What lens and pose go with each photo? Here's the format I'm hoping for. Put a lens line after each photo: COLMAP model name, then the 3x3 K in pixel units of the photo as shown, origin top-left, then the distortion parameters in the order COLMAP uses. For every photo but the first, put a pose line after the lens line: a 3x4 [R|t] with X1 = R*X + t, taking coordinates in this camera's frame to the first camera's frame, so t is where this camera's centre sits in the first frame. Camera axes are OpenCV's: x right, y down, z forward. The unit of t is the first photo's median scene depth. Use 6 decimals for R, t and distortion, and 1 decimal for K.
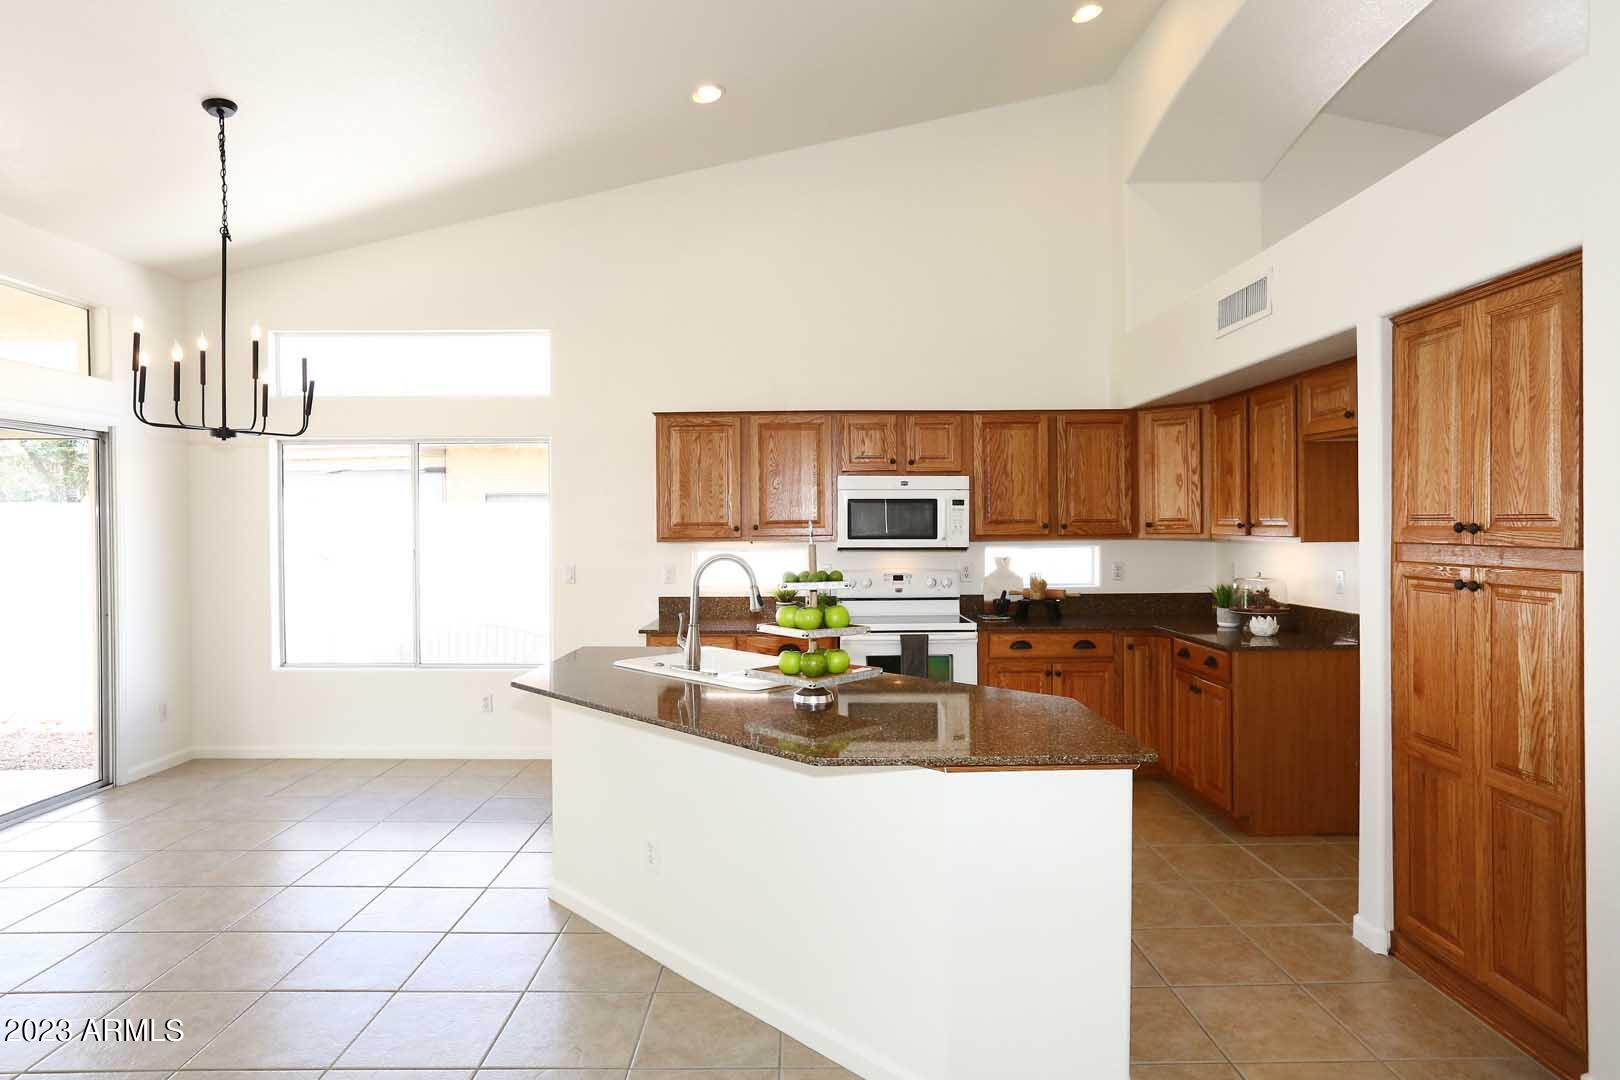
lens RADIAL K [[895.0, 0, 810.1], [0, 895.0, 533.7], [0, 0, 1]] dist [-0.056158, 0.041122]
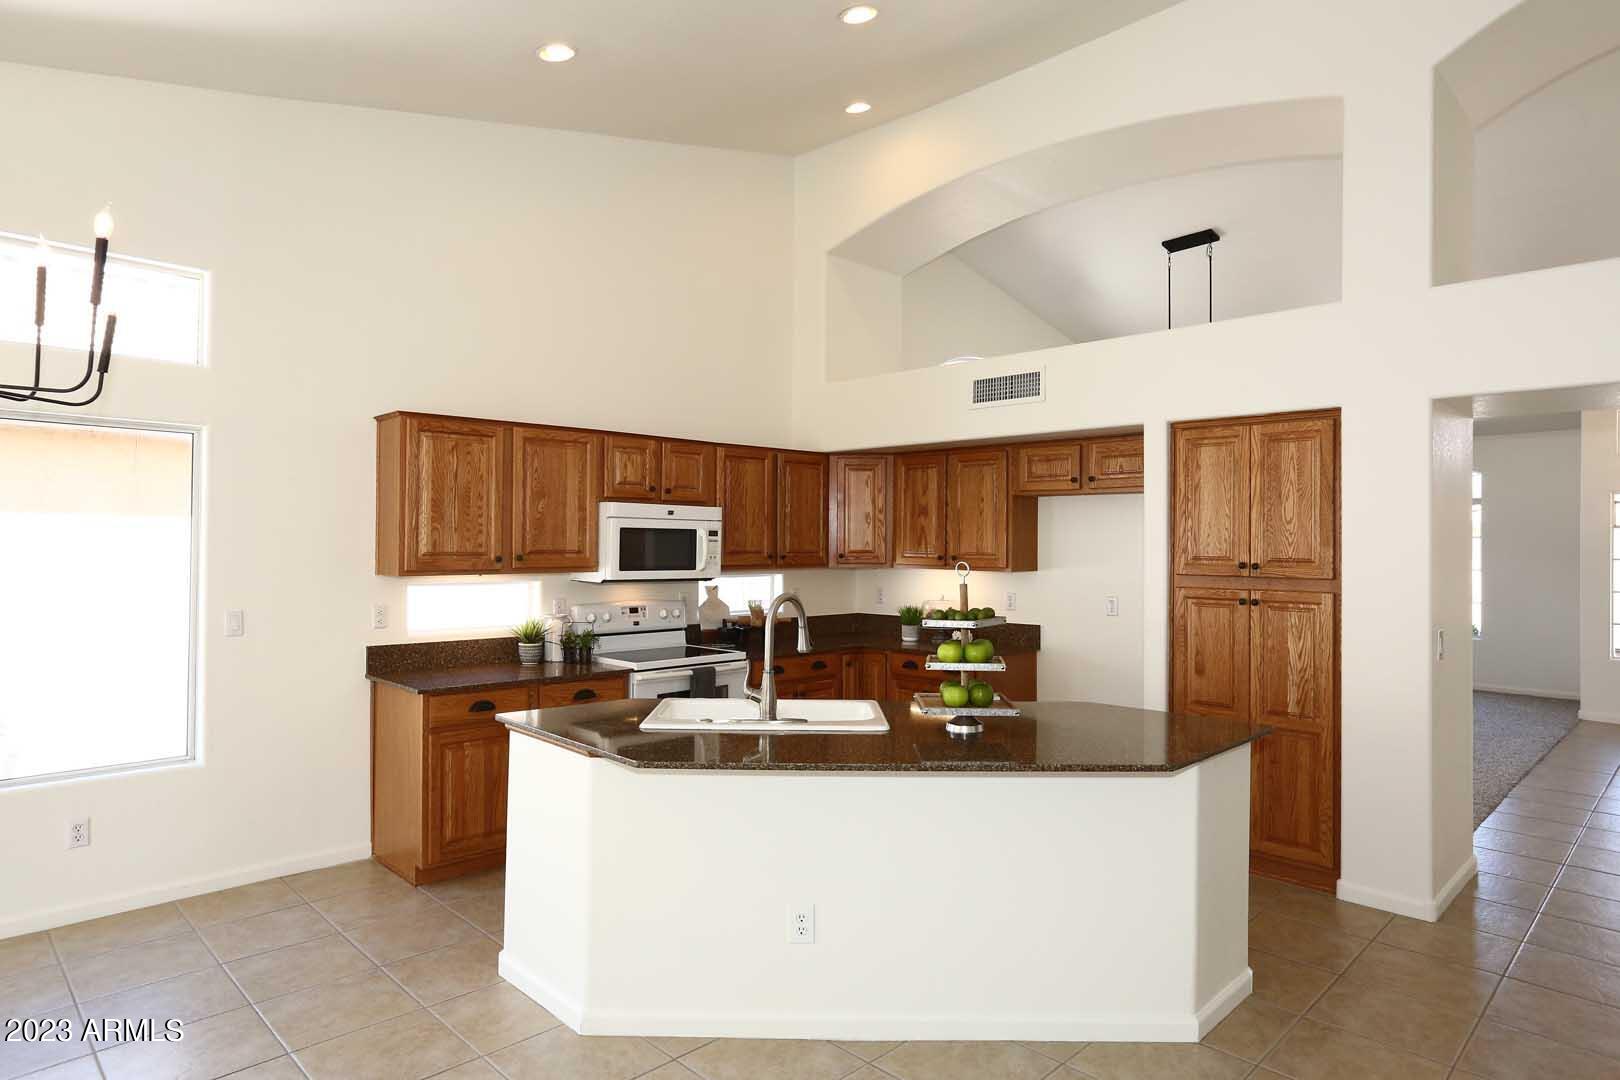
lens RADIAL K [[931.8, 0, 805.1], [0, 931.8, 531.9], [0, 0, 1]] dist [-0.038390, 0.033102]
pose [[0.716460, 0.019554, 0.697354, -0.514014], [-0.004660, 0.999719, -0.023245, -0.013185], [-0.697613, 0.013404, 0.716350, 0.184887]]
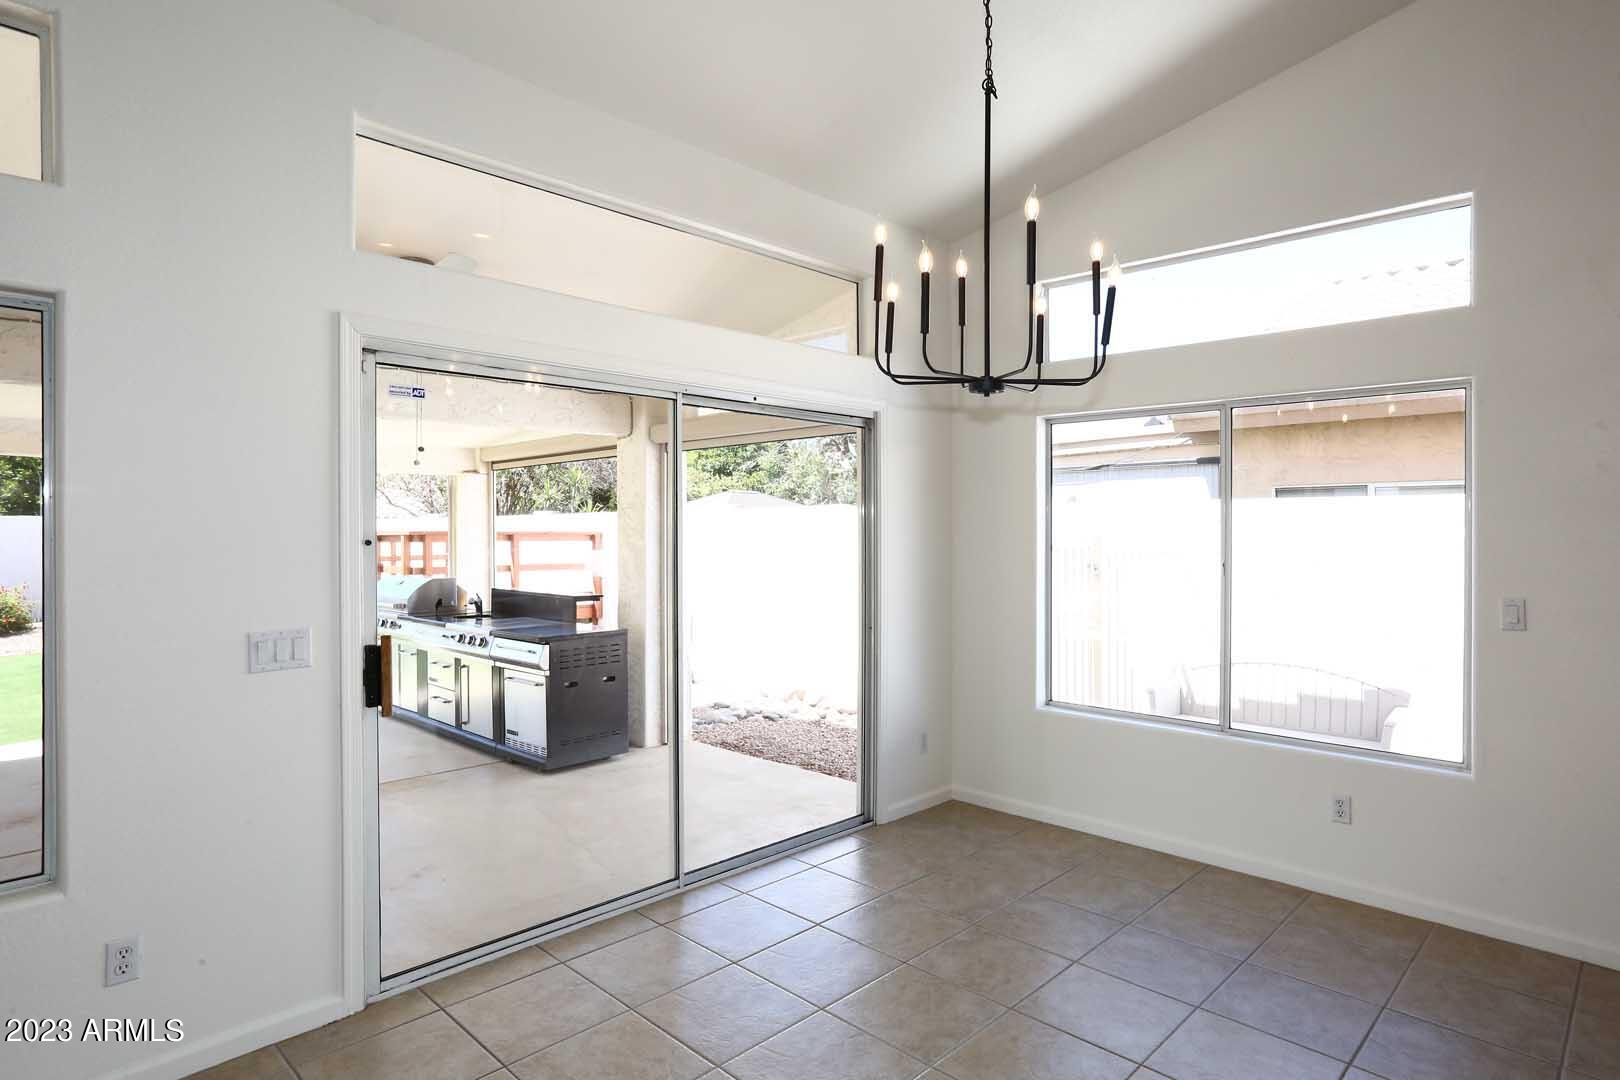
lens RADIAL K [[895.0, 0, 810.1], [0, 895.0, 533.7], [0, 0, 1]] dist [-0.056158, 0.041122]
pose [[0.708219, 0.008648, -0.705940, -0.217071], [-0.011628, 0.999932, 0.000584, -0.001039], [0.705897, 0.007795, 0.708271, 0.327817]]
